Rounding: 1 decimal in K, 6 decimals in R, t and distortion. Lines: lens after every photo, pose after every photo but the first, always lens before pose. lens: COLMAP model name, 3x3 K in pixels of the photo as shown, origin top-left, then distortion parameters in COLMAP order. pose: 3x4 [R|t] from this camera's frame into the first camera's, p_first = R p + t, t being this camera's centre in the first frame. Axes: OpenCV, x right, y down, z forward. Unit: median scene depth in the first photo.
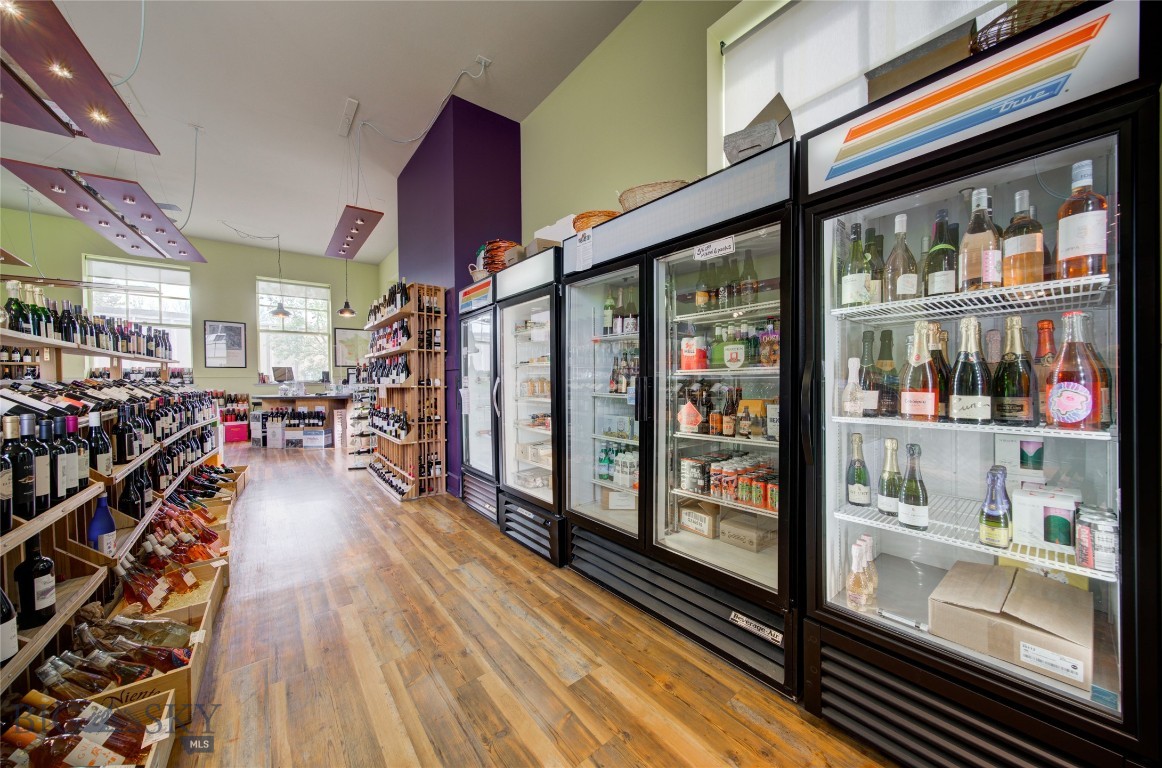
lens RADIAL K [[397.4, 0, 572.6], [0, 397.4, 384.4], [0, 0, 1]] dist [-0.000376, 0.001367]
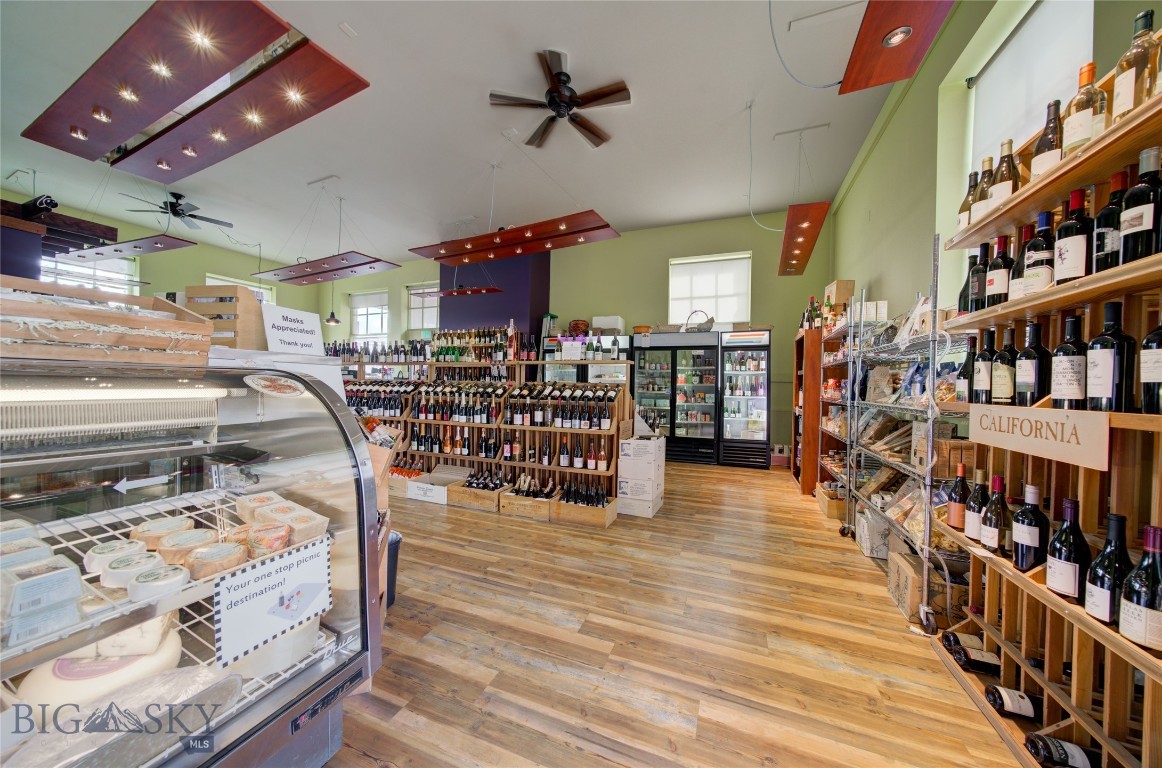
lens RADIAL K [[397.4, 0, 580.5], [0, 397.4, 387.6], [0, 0, 1]] dist [-0.000376, 0.001367]
pose [[0.865216, 0.015959, 0.501145, -0.592043], [-0.014705, 0.999871, -0.006454, 0.008669], [-0.501183, -0.001785, 0.865339, -0.399691]]
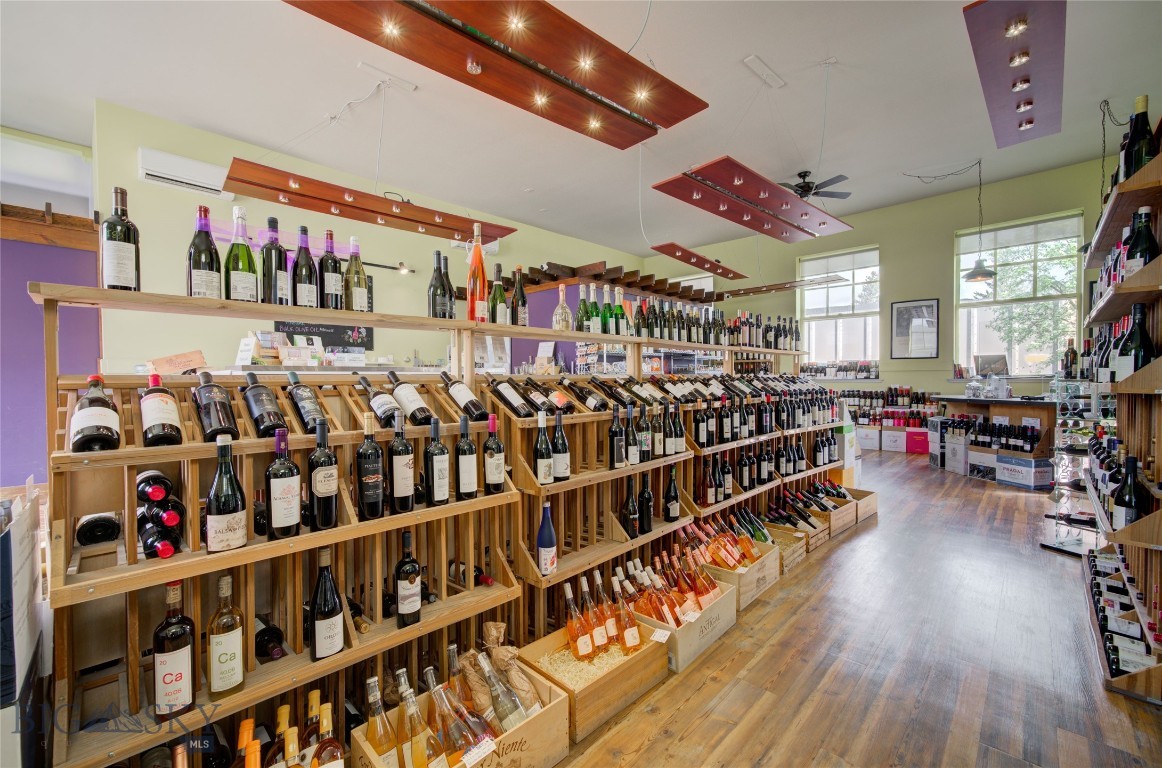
lens RADIAL K [[465.2, 0, 588.3], [0, 465.2, 387.5], [0, 0, 1]] dist [0.001441, 0.000202]
pose [[0.131877, 0.026497, -0.990912, -0.036320], [-0.008065, 0.999638, 0.025657, -0.003376], [0.991233, 0.004608, 0.132043, 0.262856]]
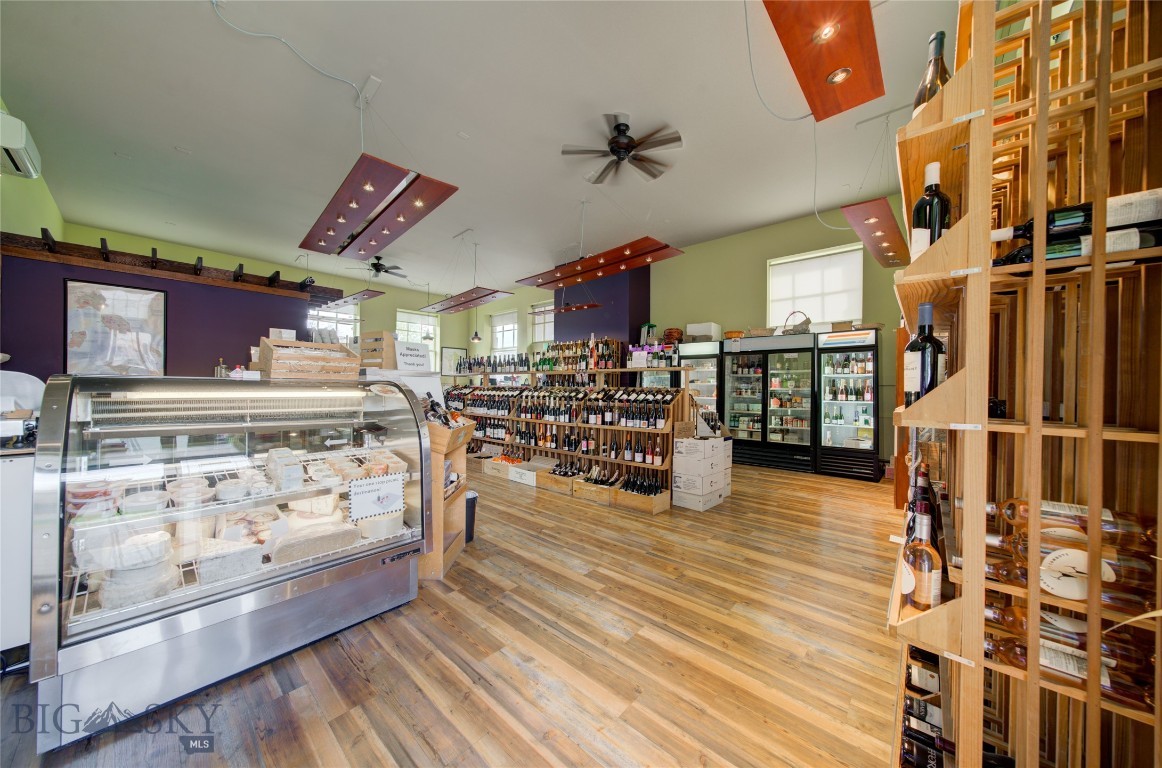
lens RADIAL K [[397.4, 0, 576.2], [0, 397.4, 387.1], [0, 0, 1]] dist [-0.000376, 0.001367]
pose [[0.984985, 0.017151, 0.171785, -0.521262], [-0.014607, 0.999764, -0.016064, 0.009098], [-0.172020, 0.013314, 0.985004, -0.530173]]
